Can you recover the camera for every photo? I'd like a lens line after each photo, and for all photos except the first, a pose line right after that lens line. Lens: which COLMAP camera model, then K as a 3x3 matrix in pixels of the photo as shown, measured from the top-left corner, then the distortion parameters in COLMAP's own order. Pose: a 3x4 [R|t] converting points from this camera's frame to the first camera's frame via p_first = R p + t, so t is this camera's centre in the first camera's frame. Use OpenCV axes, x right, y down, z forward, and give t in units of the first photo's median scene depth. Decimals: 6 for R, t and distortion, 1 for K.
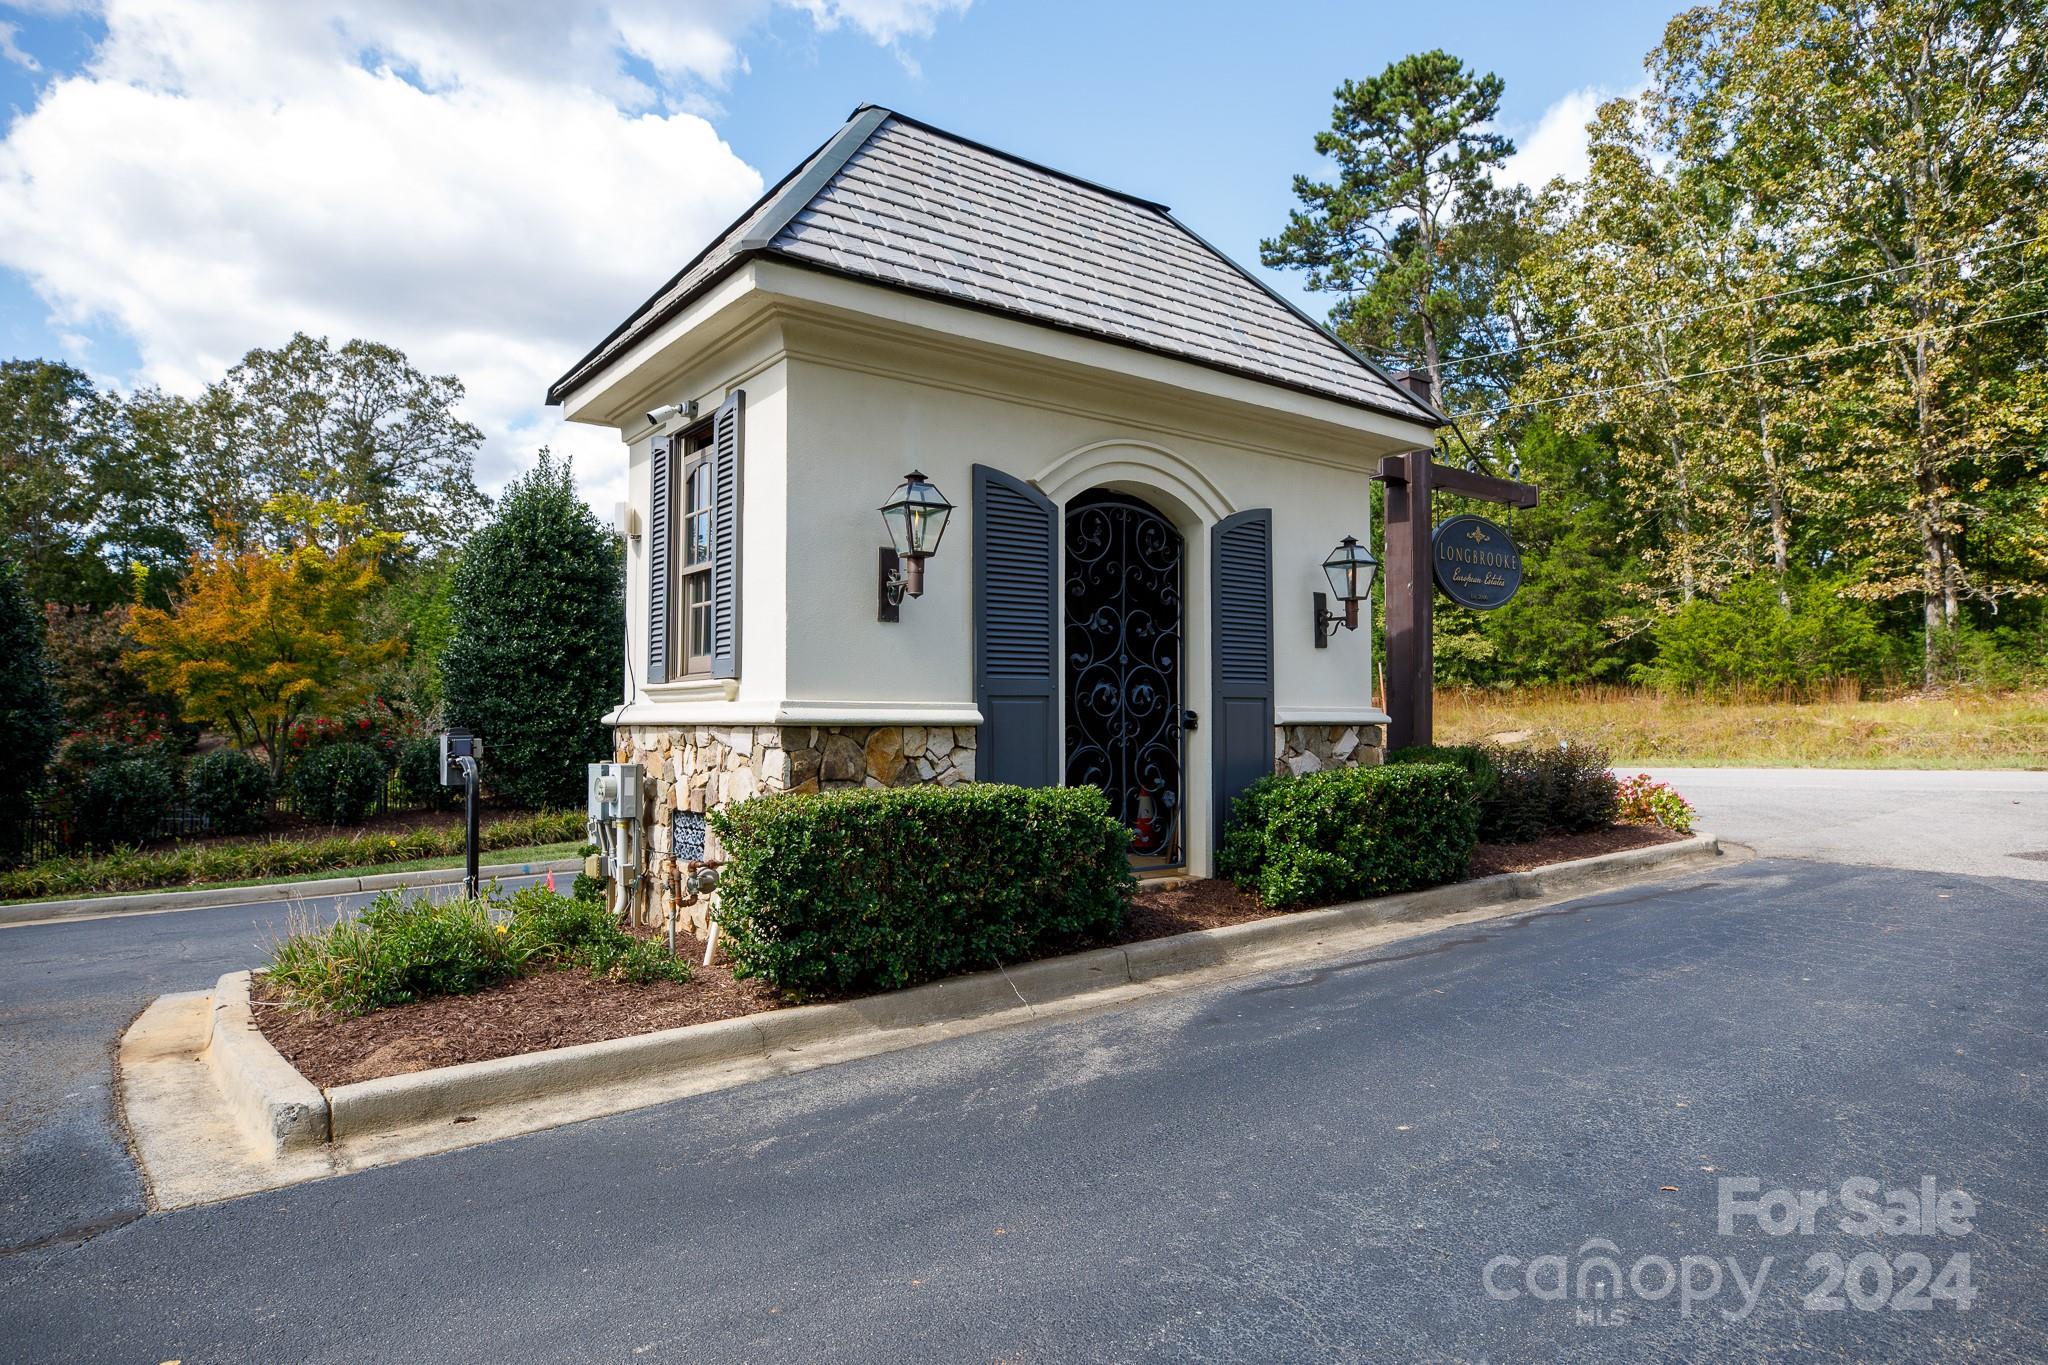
lens RADIAL K [[1212.6, 0, 1024.0], [0, 1212.6, 682.5], [0, 0, 1]] dist [-0.019305, 0.018313]
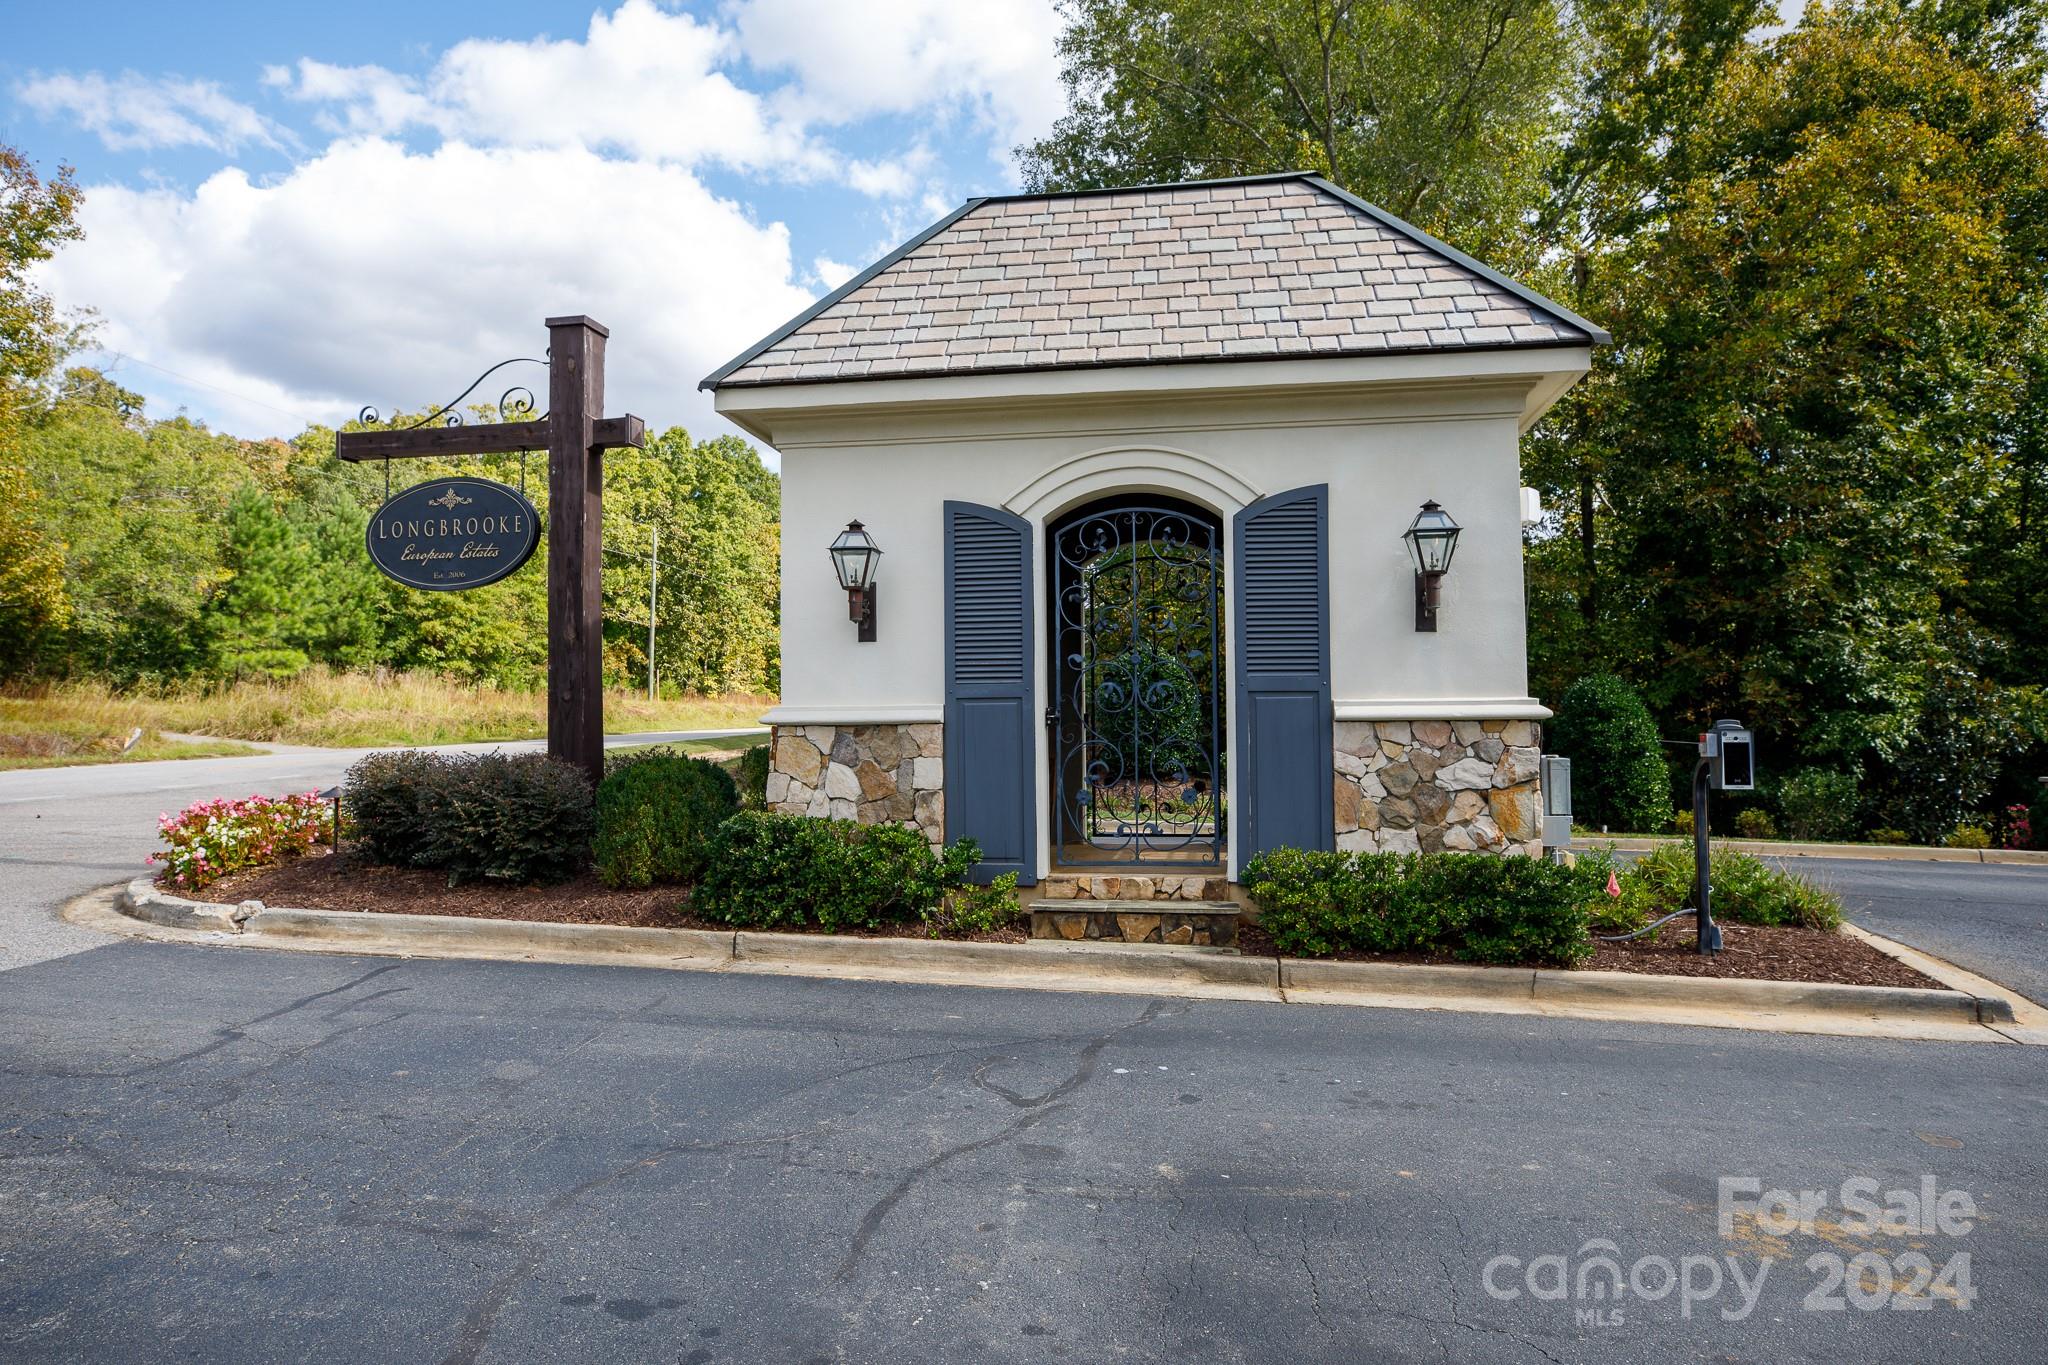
lens RADIAL K [[1212.6, 0, 1024.0], [0, 1212.6, 682.5], [0, 0, 1]] dist [-0.019305, 0.018313]
pose [[0.703438, -0.037225, -0.709781, 0.348941], [0.029681, 0.999295, -0.022993, 0.010381], [0.710136, -0.004892, 0.704047, 0.094581]]
